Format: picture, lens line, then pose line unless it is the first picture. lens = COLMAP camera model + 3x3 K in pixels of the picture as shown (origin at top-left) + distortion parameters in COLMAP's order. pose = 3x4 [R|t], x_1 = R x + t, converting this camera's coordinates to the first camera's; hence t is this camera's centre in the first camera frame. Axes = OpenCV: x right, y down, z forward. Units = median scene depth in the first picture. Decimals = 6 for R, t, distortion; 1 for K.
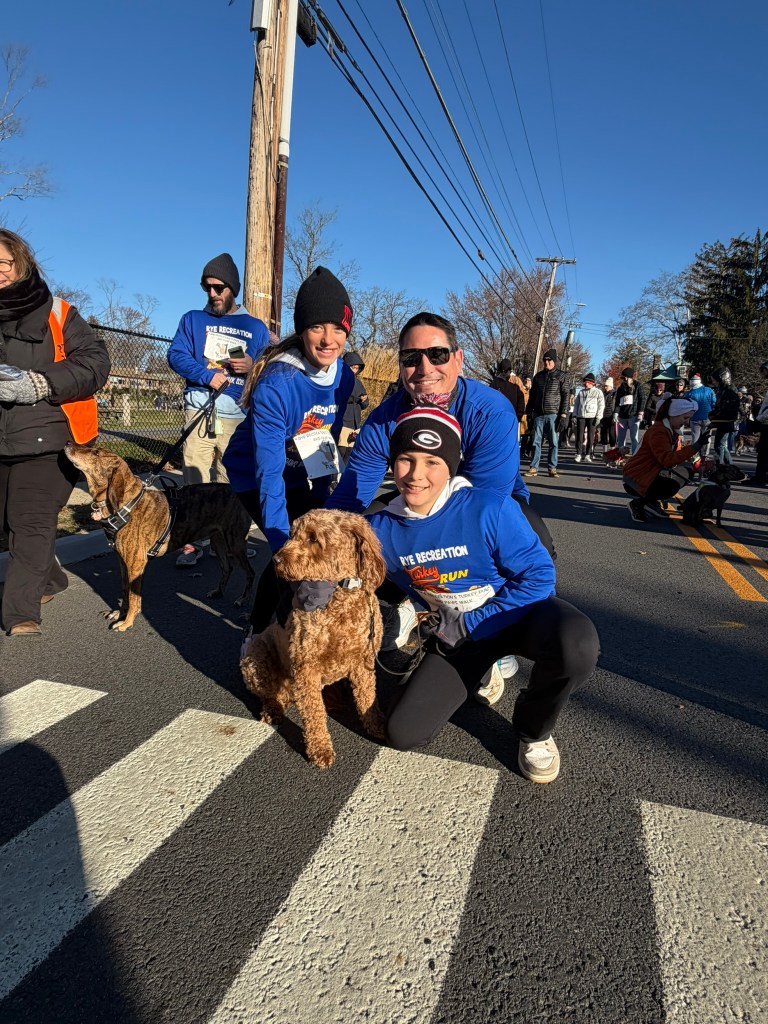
lens RADIAL K [[549.1, 0, 385.3], [0, 549.1, 516.1], [0, 0, 1]] dist [-0.001918, -0.000089]
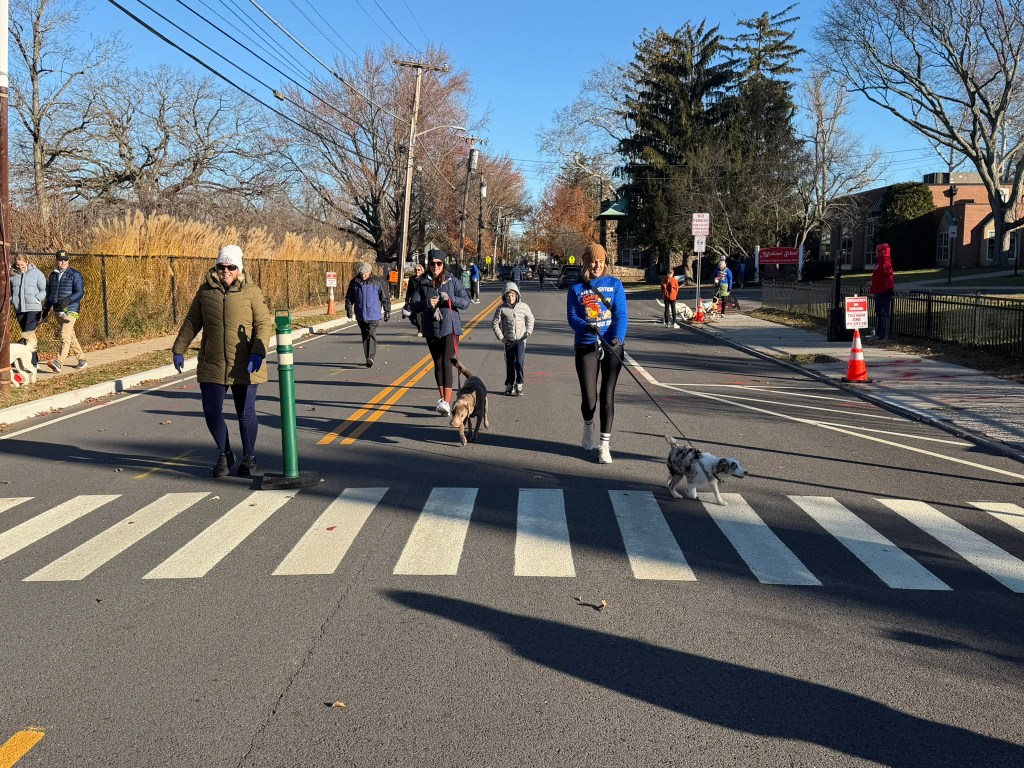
lens RADIAL K [[925.6, 0, 514.7], [0, 925.6, 387.4], [0, 0, 1]] dist [0.140348, -0.253512]
pose [[0.950376, -0.068926, 0.303374, 0.017681], [0.085031, 0.995568, -0.040184, 0.007179], [-0.299259, 0.063986, 0.952024, -0.107752]]
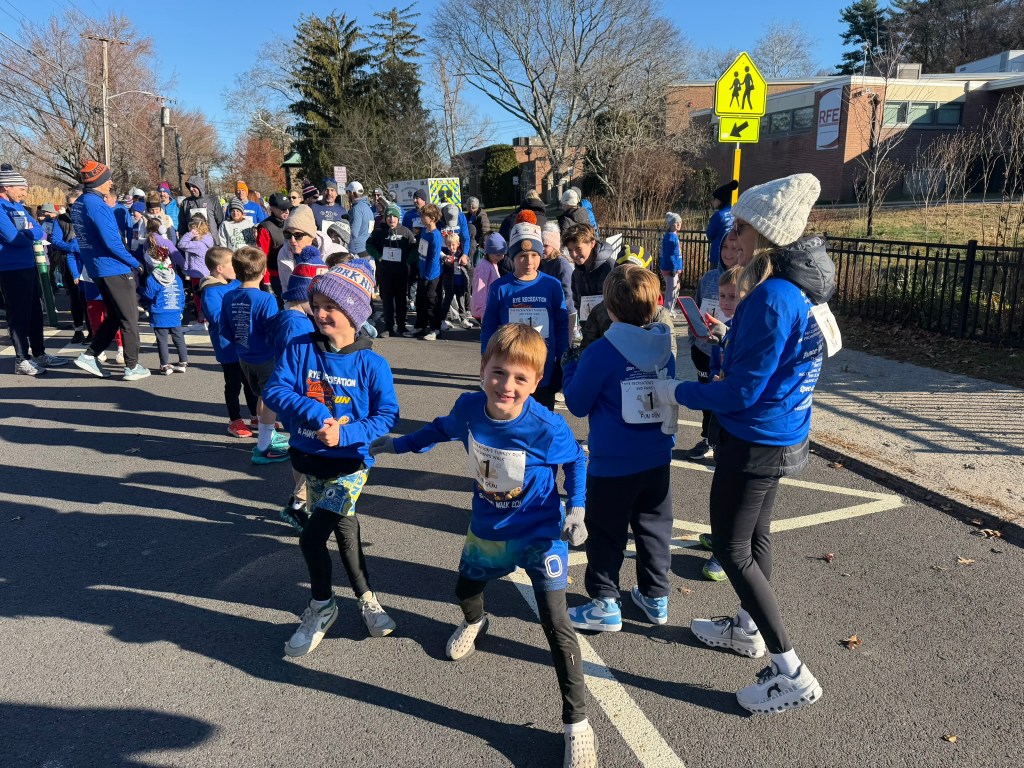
lens RADIAL K [[728.9, 0, 511.4], [0, 728.9, 387.9], [0, 0, 1]] dist [0.009437, -0.003423]
pose [[0.773622, -0.196512, 0.602405, 0.002151], [0.156106, 0.980500, 0.119378, 0.022703], [-0.614117, 0.001686, 0.789213, -0.188933]]
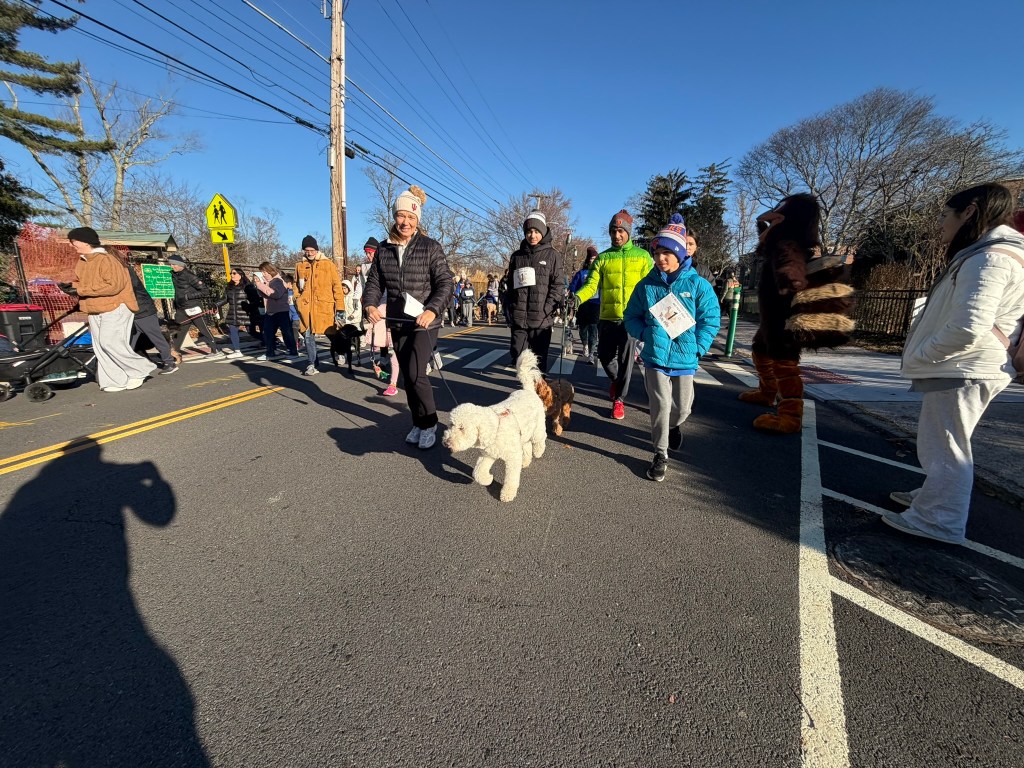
lens RADIAL K [[405.5, 0, 508.4], [0, 405.5, 384.4], [0, 0, 1]] dist [0.000817, -0.000313]
pose [[0.993817, -0.054473, 0.096748, 0.044686], [0.050393, 0.997754, 0.044130, 0.021623], [-0.098935, -0.038982, 0.994330, -0.131022]]
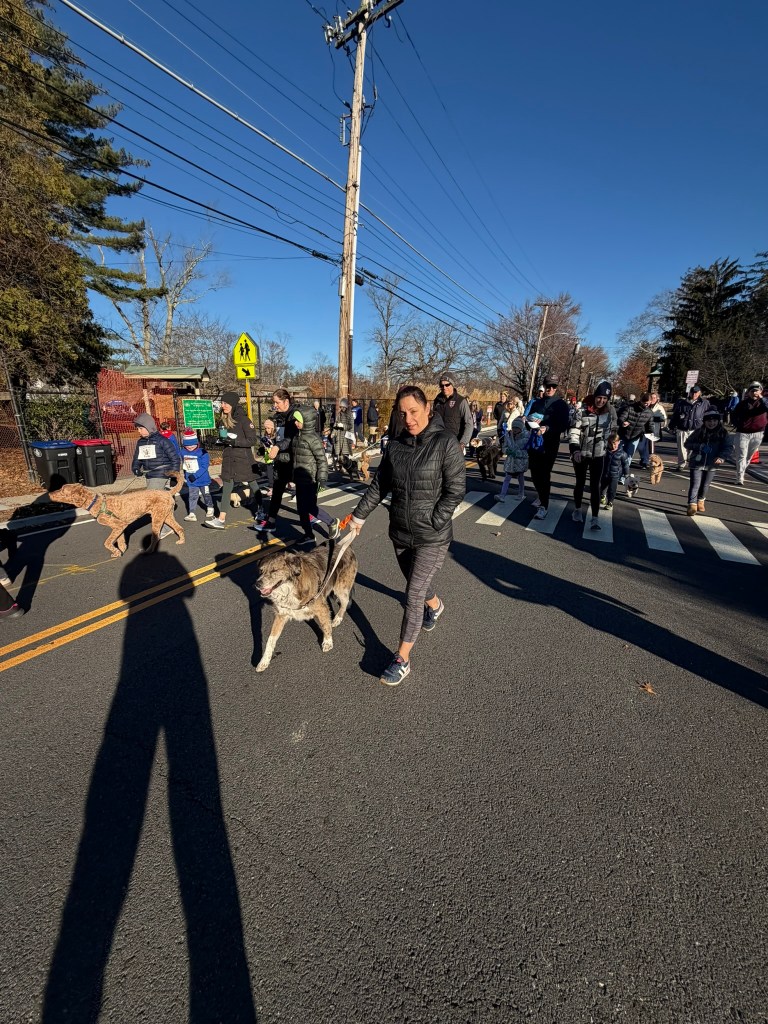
lens RADIAL K [[403.3, 0, 384.0], [0, 403.3, 512.0], [0, 0, 1]] dist [0.001526, -0.000157]
pose [[0.985443, 0.003367, -0.169975, 0.037815], [0.008282, 0.997666, 0.067775, 0.012092], [0.169806, -0.068196, 0.983115, -0.120302]]
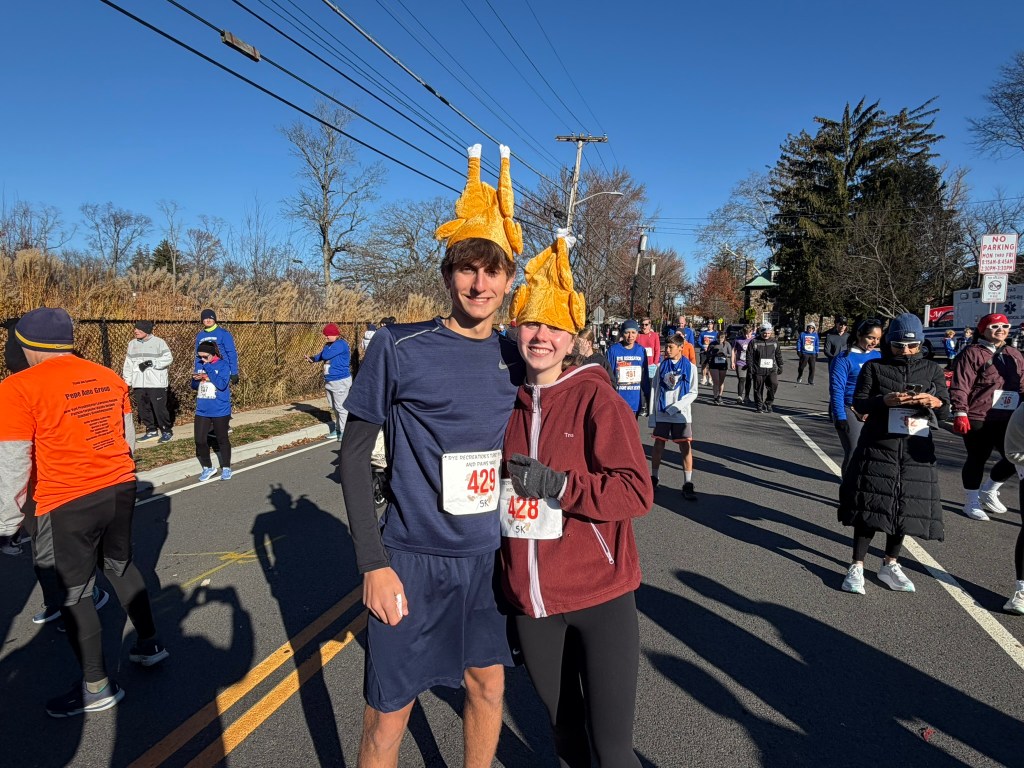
lens RADIAL K [[560.7, 0, 512.0], [0, 560.7, 384.0], [0, 0, 1]] dist [0.000783, -0.001386]
pose [[0.998982, -0.038019, 0.024272, 0.114437], [0.039944, 0.995624, -0.084488, -0.043415], [-0.020954, 0.085372, 0.996129, 0.164603]]
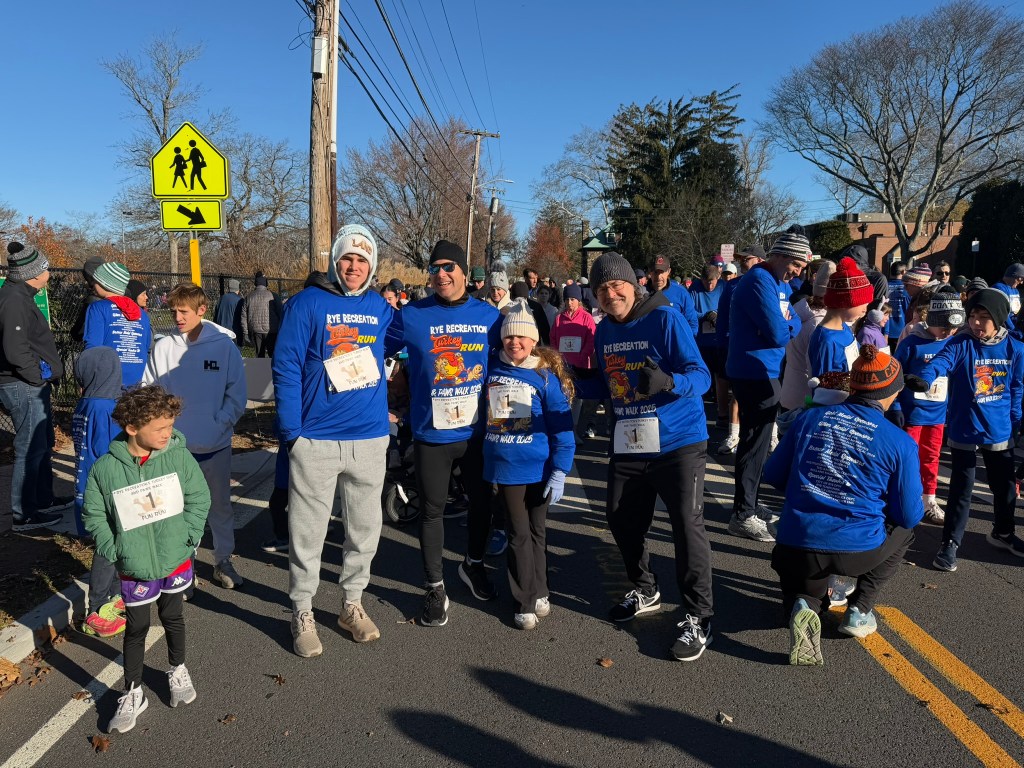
lens RADIAL K [[712.5, 0, 504.5], [0, 712.5, 399.9], [0, 0, 1]] dist [0.055007, -0.062128]
pose [[0.944326, -0.087140, 0.317262, -0.046233], [0.095881, 0.995320, -0.012010, 0.003151], [-0.314731, 0.041760, 0.948262, -0.094196]]
